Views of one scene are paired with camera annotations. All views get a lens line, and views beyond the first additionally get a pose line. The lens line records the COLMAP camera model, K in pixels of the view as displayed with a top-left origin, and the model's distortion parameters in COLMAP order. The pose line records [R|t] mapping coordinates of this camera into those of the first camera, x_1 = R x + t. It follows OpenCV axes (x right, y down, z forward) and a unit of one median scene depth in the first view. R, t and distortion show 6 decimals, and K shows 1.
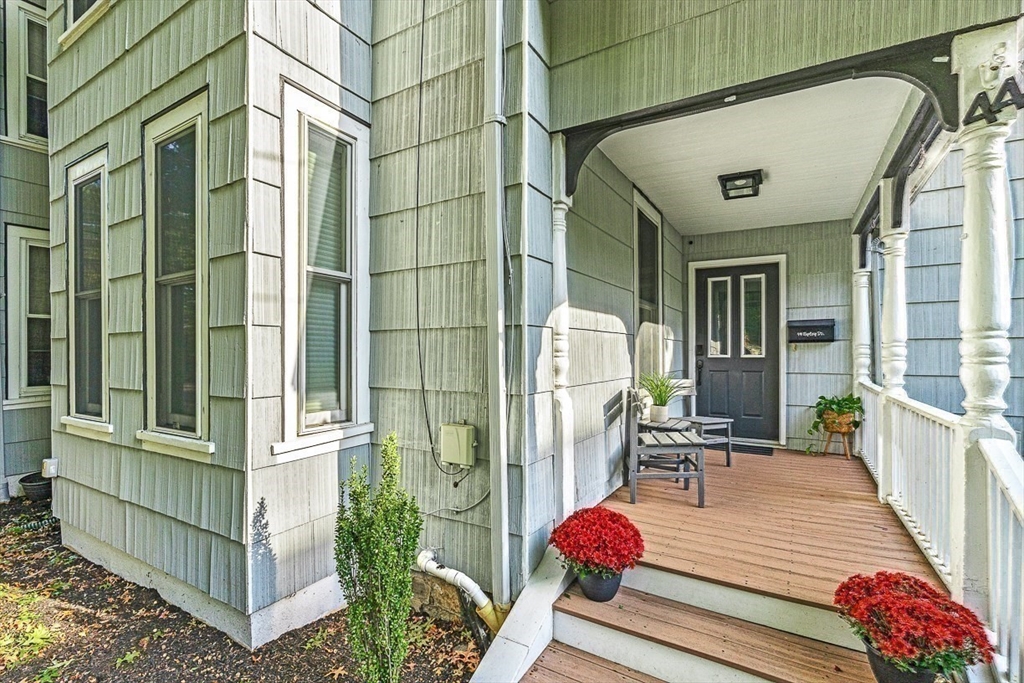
lens RADIAL K [[455.4, 0, 510.5], [0, 455.4, 359.2], [0, 0, 1]] dist [-0.001788, -0.001230]
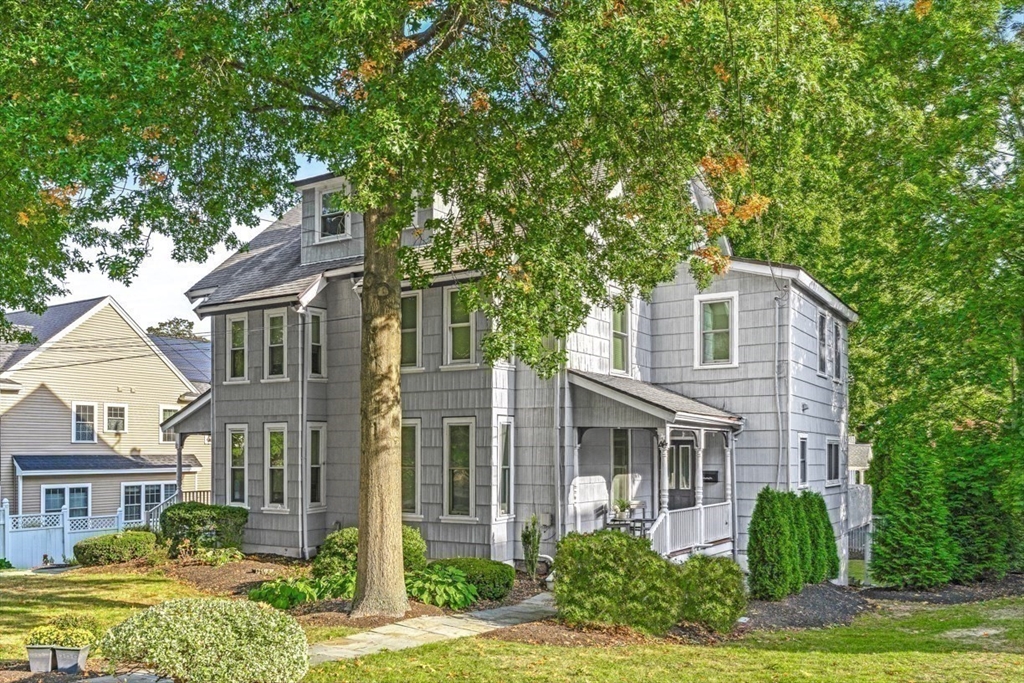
lens RADIAL K [[878.6, 0, 485.2], [0, 878.6, 438.3], [0, 0, 1]] dist [0.007631, 0.002292]
pose [[0.998933, 0.002143, -0.046141, -0.187306], [-0.003239, 0.999714, -0.023690, -0.183808], [0.046078, 0.023814, 0.998654, -3.929735]]
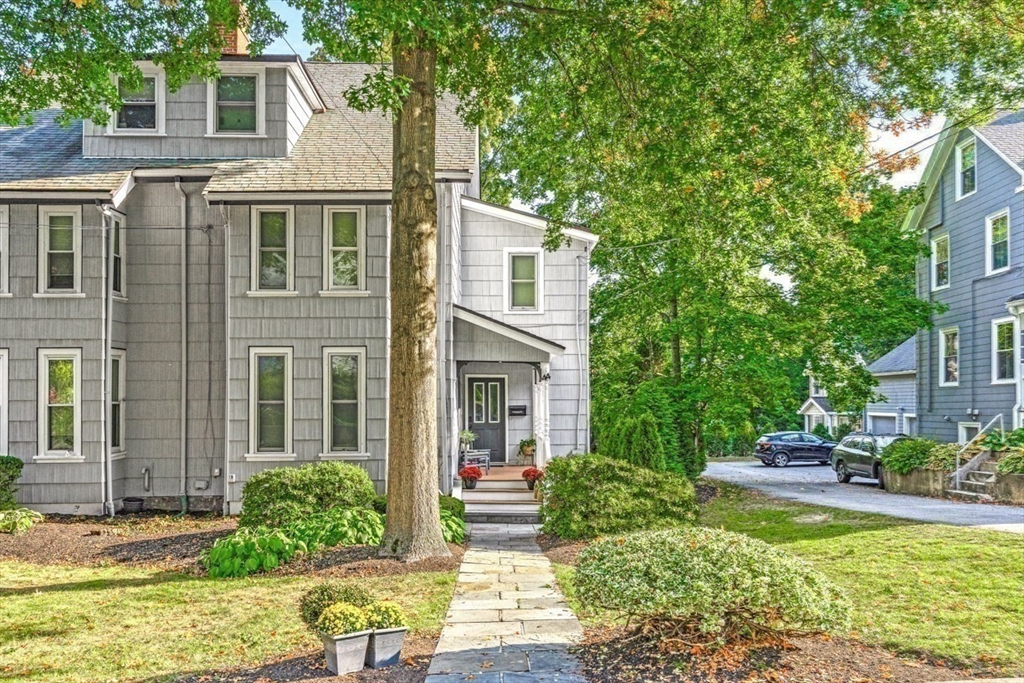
lens RADIAL K [[782.2, 0, 505.2], [0, 782.2, 391.7], [0, 0, 1]] dist [0.002957, -0.000018]
pose [[0.844600, 0.007668, 0.535343, -1.952314], [0.007029, 0.999652, -0.025407, -0.078486], [-0.535352, 0.025222, 0.844252, -2.984173]]
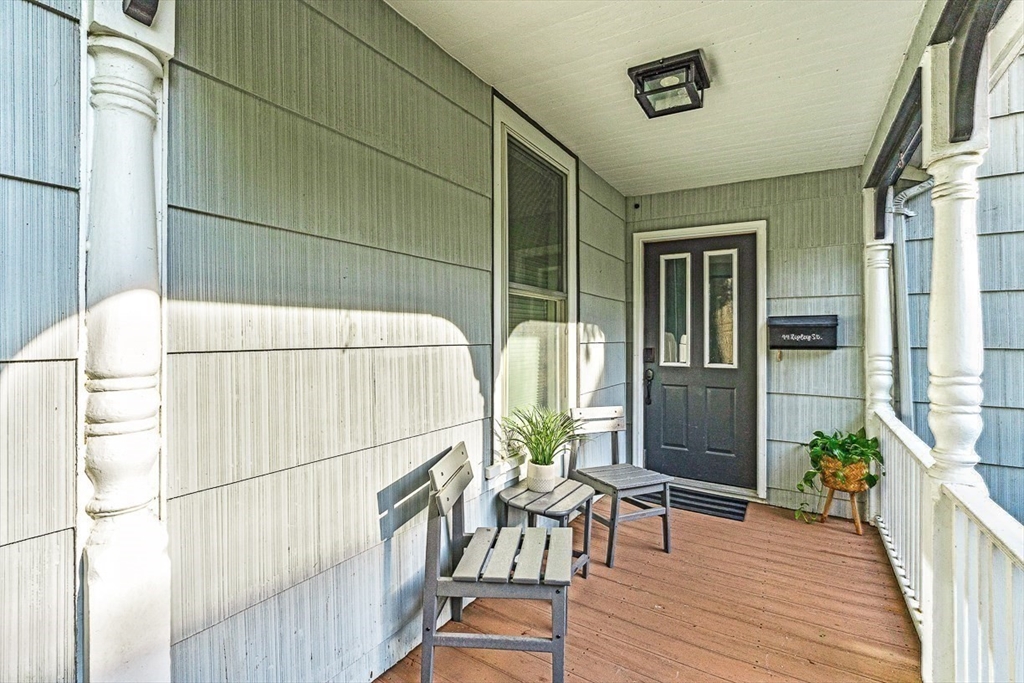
lens RADIAL K [[455.4, 0, 512.6], [0, 455.4, 336.8], [0, 0, 1]] dist [-0.001788, -0.001230]
pose [[0.999967, 0.006229, -0.005220, 0.318499], [-0.006298, 0.999891, -0.013355, -0.059729], [0.005136, 0.013387, 0.999897, 0.439331]]
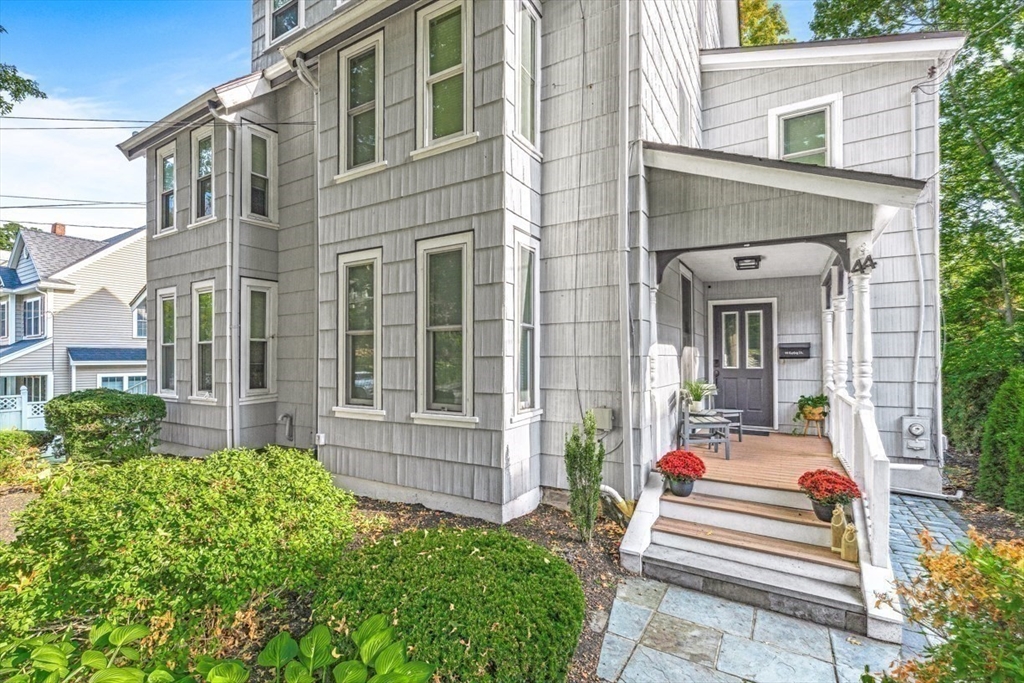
lens RADIAL K [[455.4, 0, 509.4], [0, 455.4, 355.6], [0, 0, 1]] dist [-0.001788, -0.001230]
pose [[0.999977, 0.000559, 0.006757, -0.356693], [-0.000428, 0.999811, -0.019446, -0.025138], [-0.006766, 0.019443, 0.999788, -0.612275]]
